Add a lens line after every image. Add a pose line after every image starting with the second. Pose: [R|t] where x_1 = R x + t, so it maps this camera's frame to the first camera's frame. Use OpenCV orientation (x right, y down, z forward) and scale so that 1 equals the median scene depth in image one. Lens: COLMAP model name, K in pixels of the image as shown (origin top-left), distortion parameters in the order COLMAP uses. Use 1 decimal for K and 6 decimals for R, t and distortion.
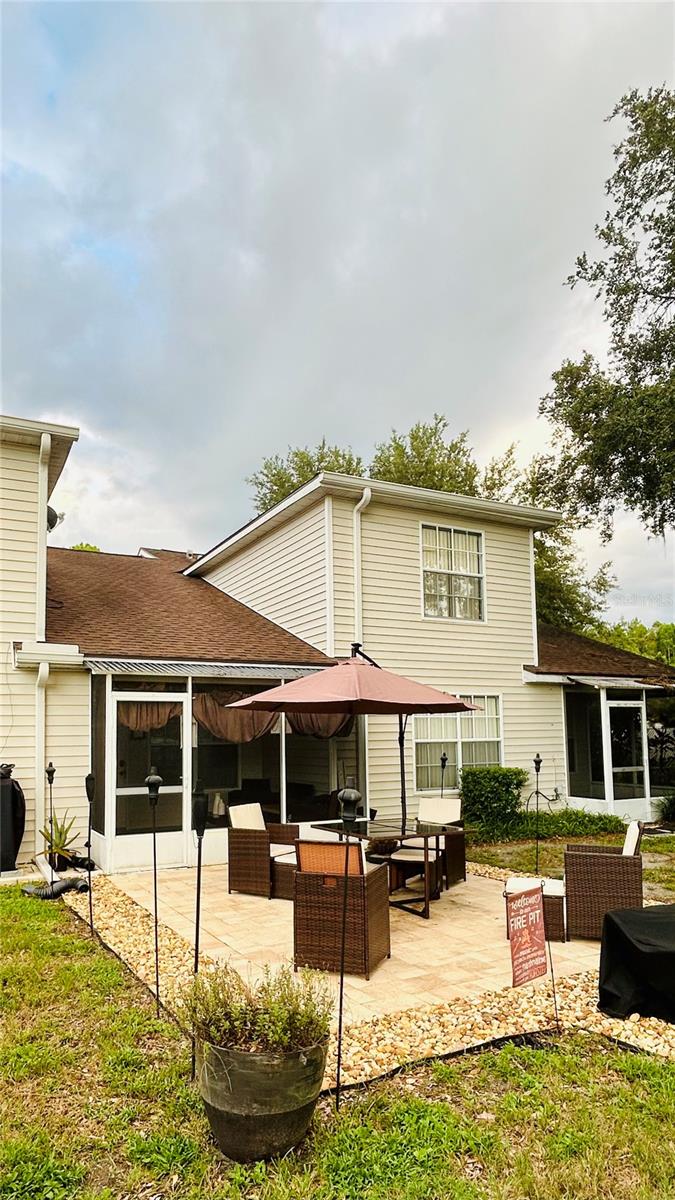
lens RADIAL K [[708.5, 0, 303.9], [0, 708.5, 691.4], [0, 0, 1]] dist [0.004314, 0.003060]
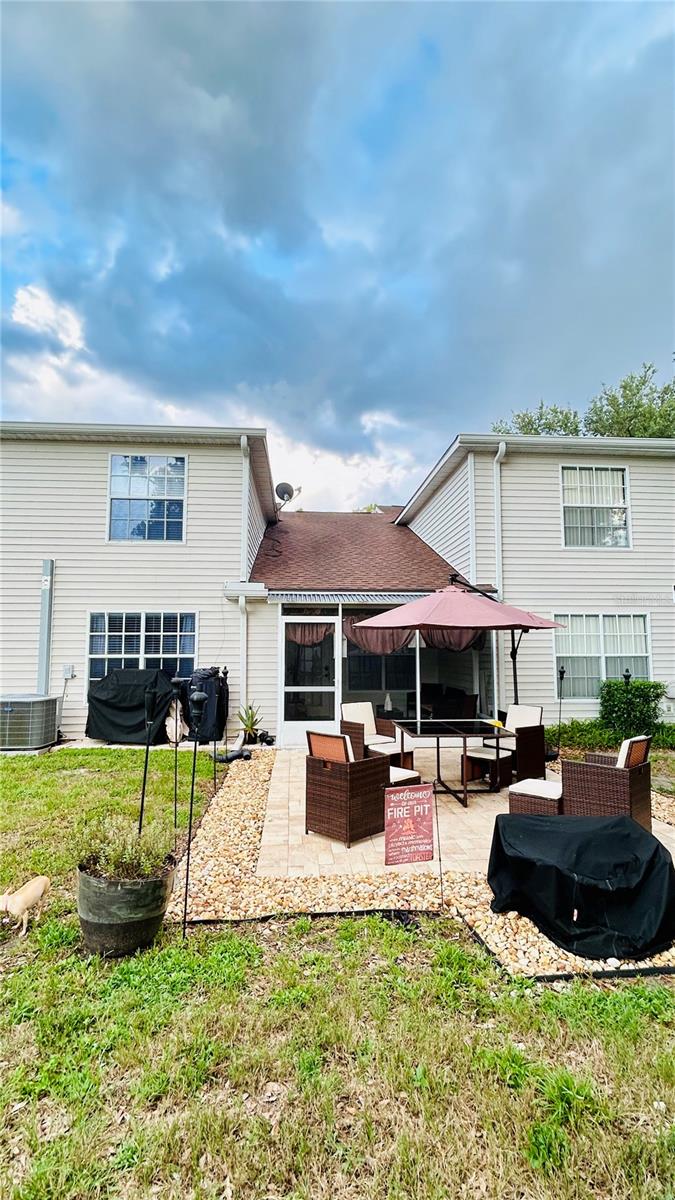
lens RADIAL K [[553.3, 0, 340.2], [0, 553.3, 600.2], [0, 0, 1]] dist [-0.001571, -0.000514]
pose [[0.923521, -0.023330, -0.382838, 0.233381], [0.013951, 0.999531, -0.027257, 0.001003], [0.383294, 0.019831, 0.923413, 0.049541]]
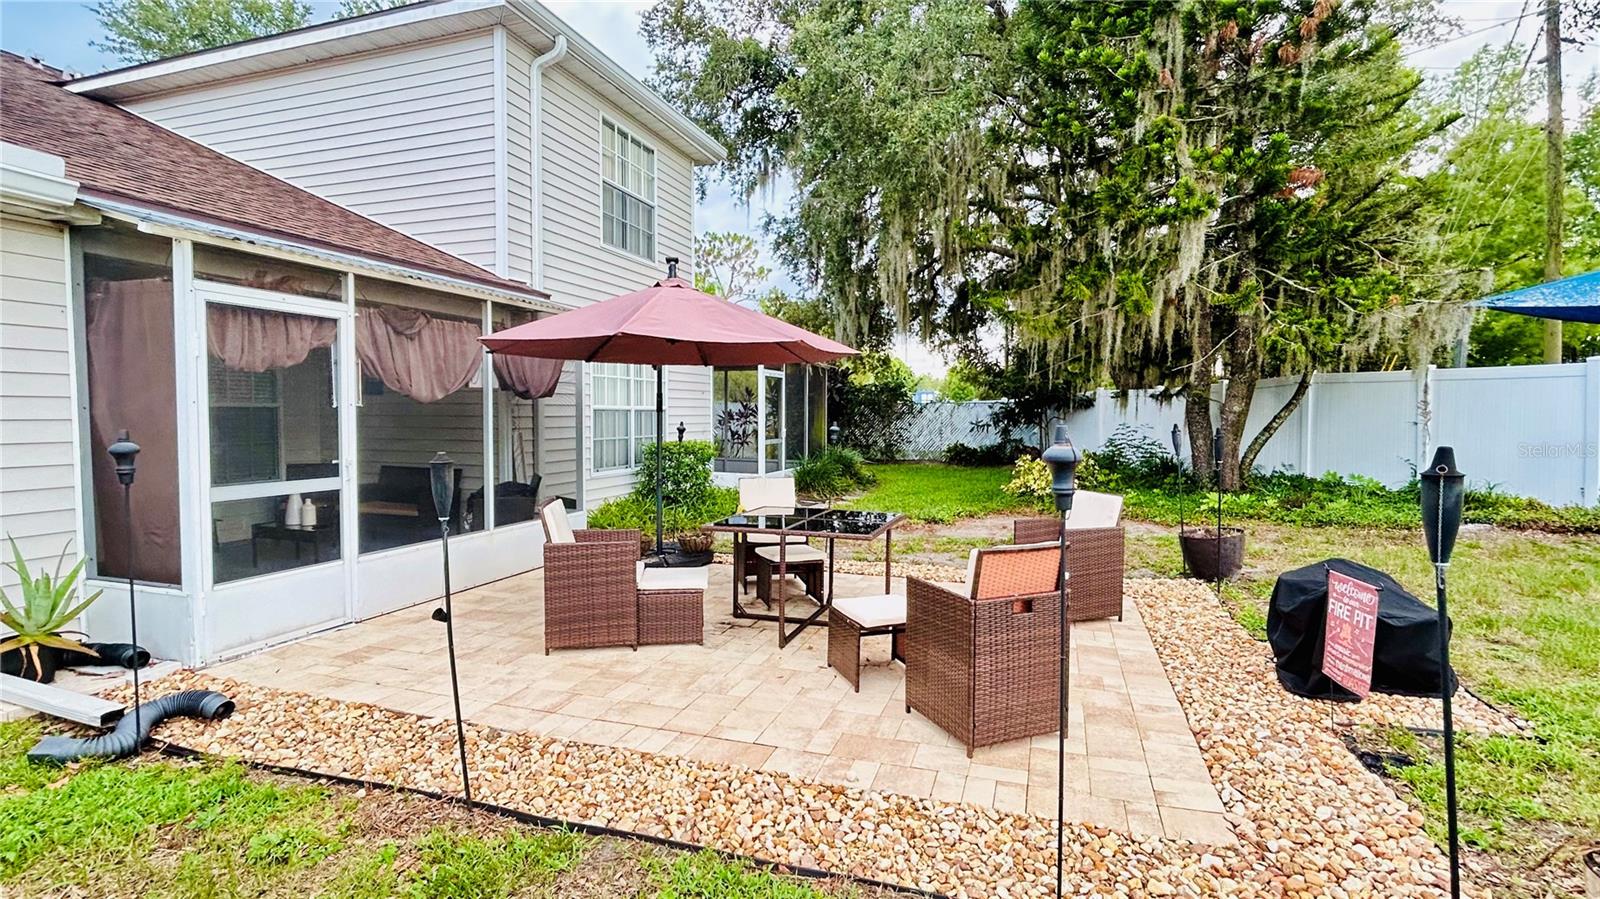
lens RADIAL K [[737.7, 0, 801.5], [0, 737.7, 450.1], [0, 0, 1]] dist [-0.001571, -0.000514]
pose [[0.719520, -0.017106, 0.694261, -0.304438], [-0.062474, 0.994049, 0.089240, 0.040811], [-0.691656, -0.107584, 0.714169, 0.357001]]
